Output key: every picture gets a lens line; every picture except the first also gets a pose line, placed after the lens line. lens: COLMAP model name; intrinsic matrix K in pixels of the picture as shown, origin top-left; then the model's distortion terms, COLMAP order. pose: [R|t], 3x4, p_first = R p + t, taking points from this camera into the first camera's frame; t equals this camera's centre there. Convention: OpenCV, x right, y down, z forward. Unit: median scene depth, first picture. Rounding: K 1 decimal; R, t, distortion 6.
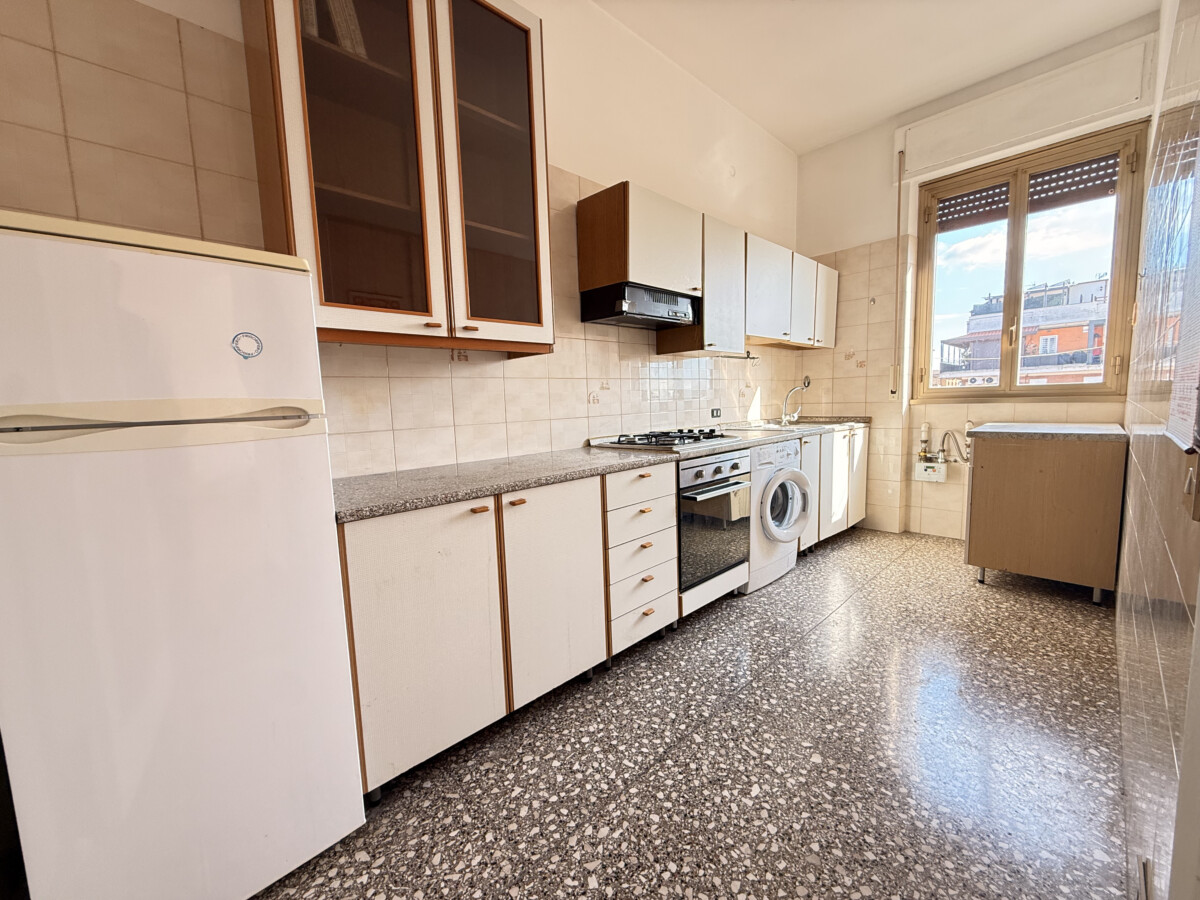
lens RADIAL K [[475.4, 0, 608.7], [0, 475.4, 447.2], [0, 0, 1]] dist [-0.000598, 0.000417]
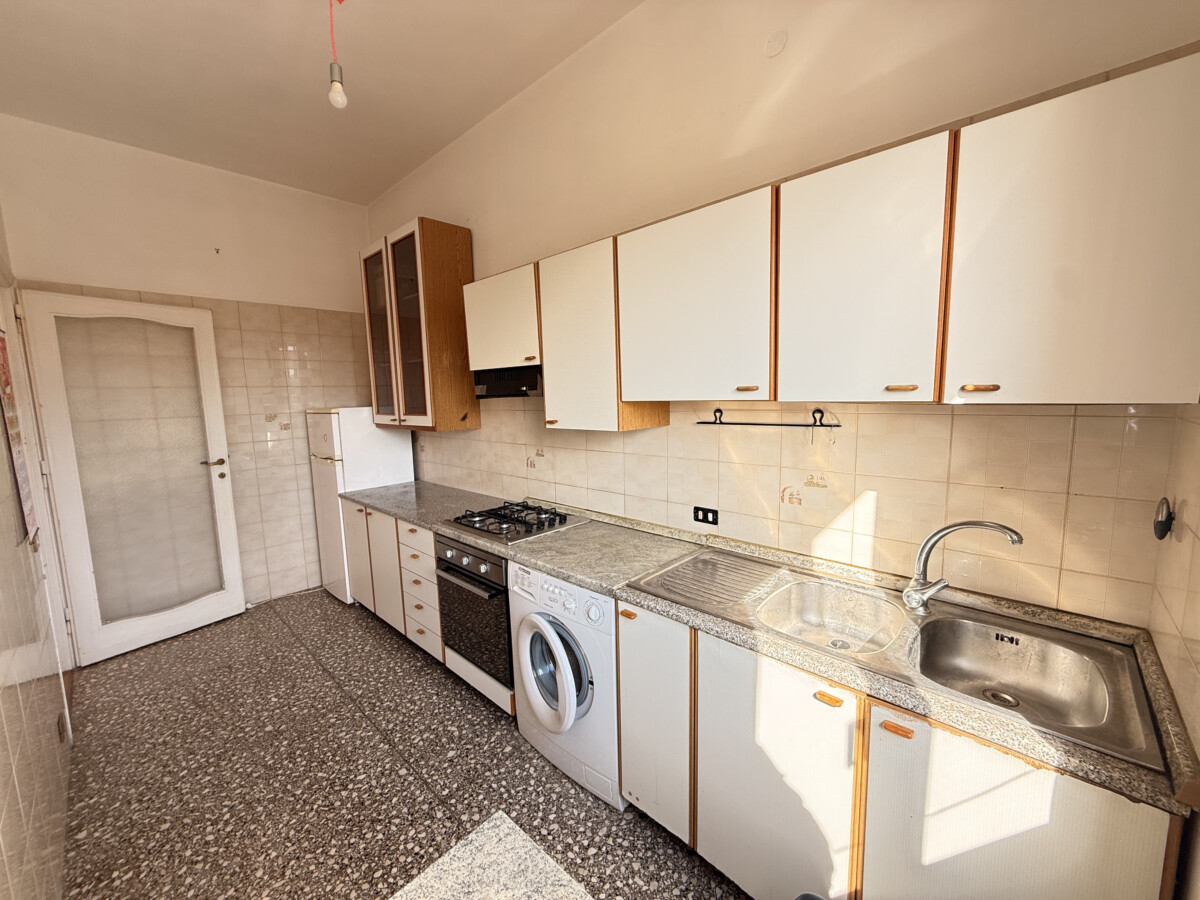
lens RADIAL K [[475.4, 0, 587.9], [0, 475.4, 447.8], [0, 0, 1]] dist [-0.000598, 0.000417]
pose [[0.034047, 0.150583, -0.988011, 1.434508], [-0.070959, 0.986453, 0.147901, -0.420331], [0.996898, 0.065073, 0.044271, 1.468813]]
